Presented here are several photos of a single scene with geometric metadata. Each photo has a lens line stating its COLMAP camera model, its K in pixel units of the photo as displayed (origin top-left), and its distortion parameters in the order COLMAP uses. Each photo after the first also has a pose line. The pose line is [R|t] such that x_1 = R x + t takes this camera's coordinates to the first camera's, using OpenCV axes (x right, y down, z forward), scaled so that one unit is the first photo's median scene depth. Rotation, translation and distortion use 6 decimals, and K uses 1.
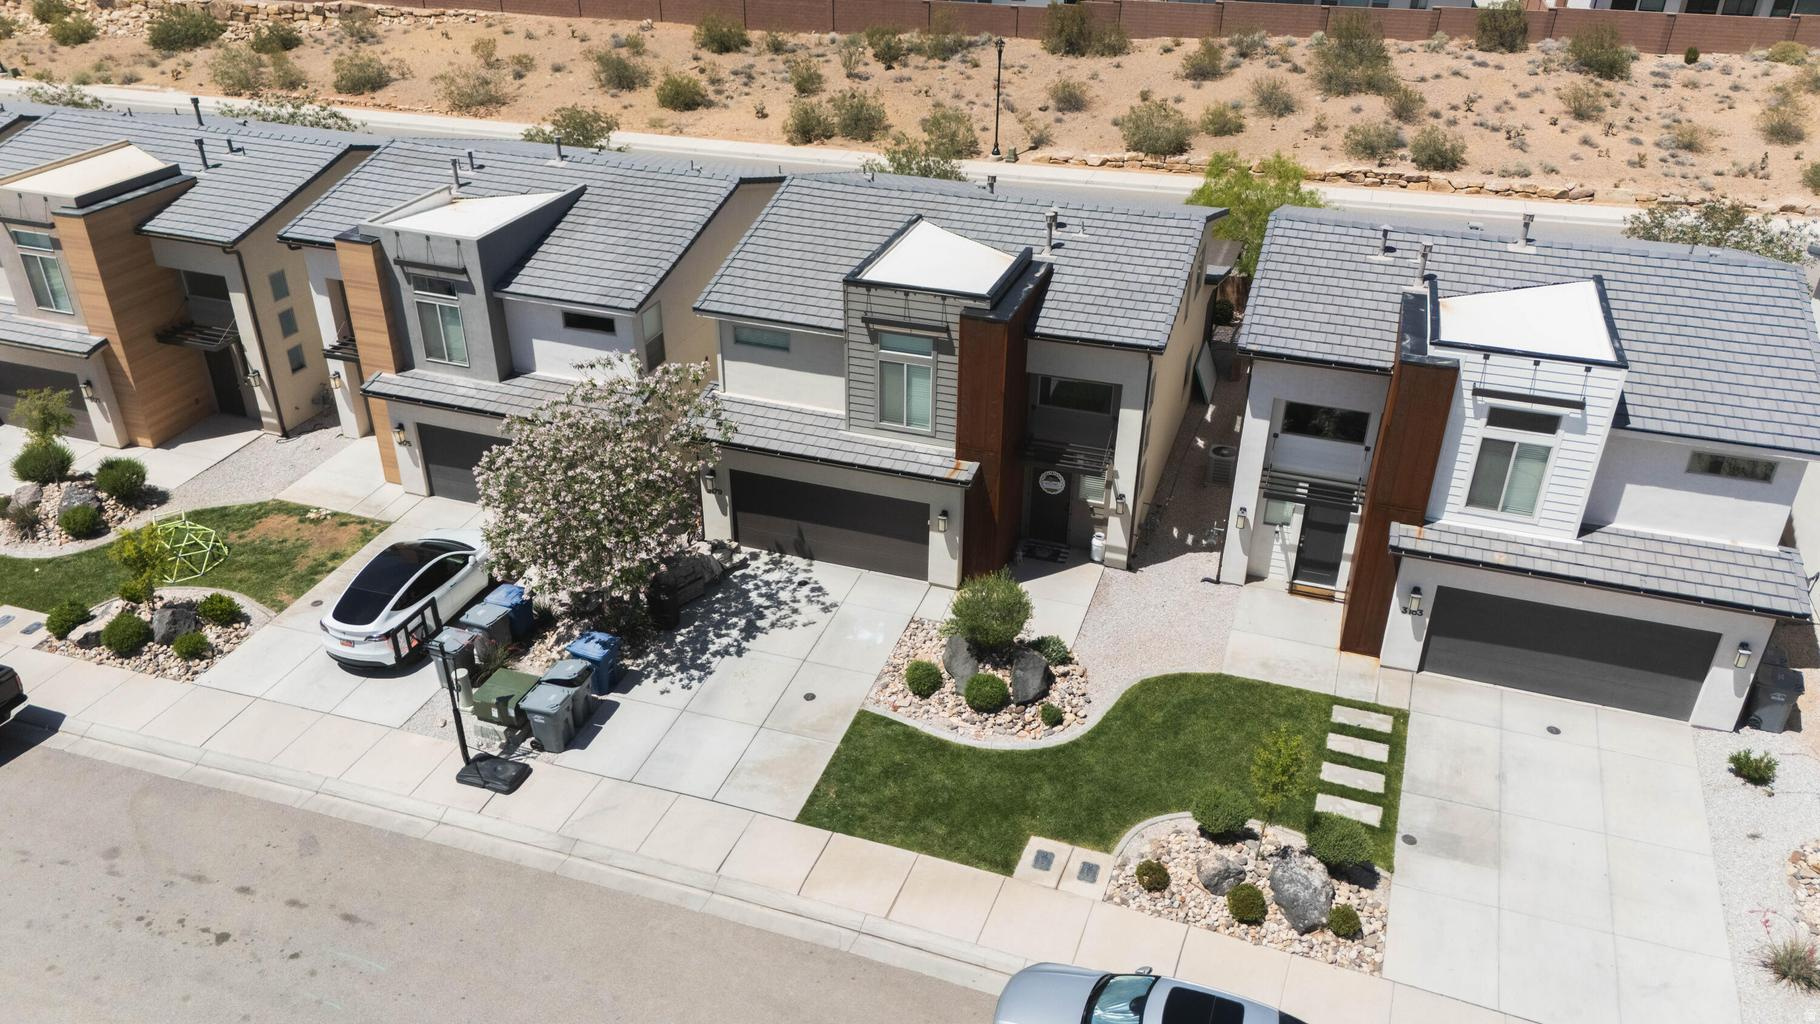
lens RADIAL K [[1333.8, 0, 910.0], [0, 1333.8, 512.0], [0, 0, 1]] dist [0.070081, -0.066535]
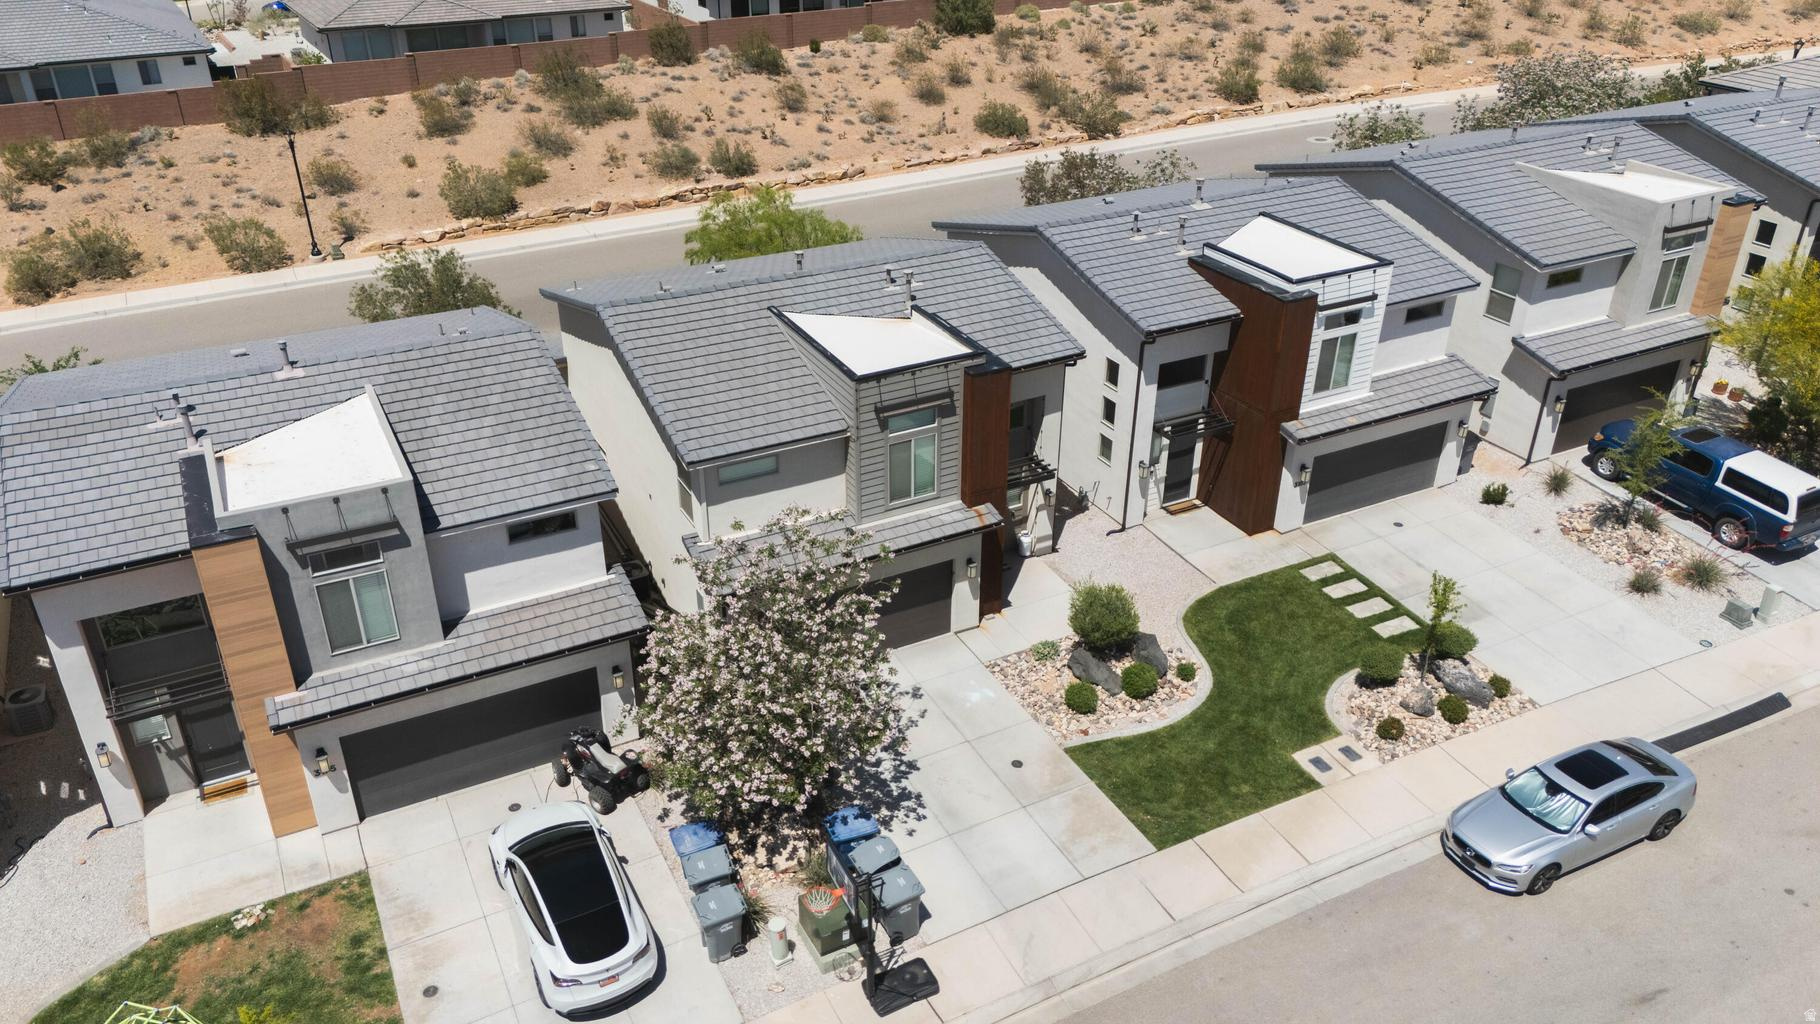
lens RADIAL K [[1333.8, 0, 910.0], [0, 1333.8, 512.0], [0, 0, 1]] dist [0.070081, -0.066535]
pose [[0.690879, -0.358928, 0.627580, -0.661095], [0.363157, 0.922889, 0.128036, -0.189070], [-0.625143, 0.139452, 0.767952, 0.216047]]
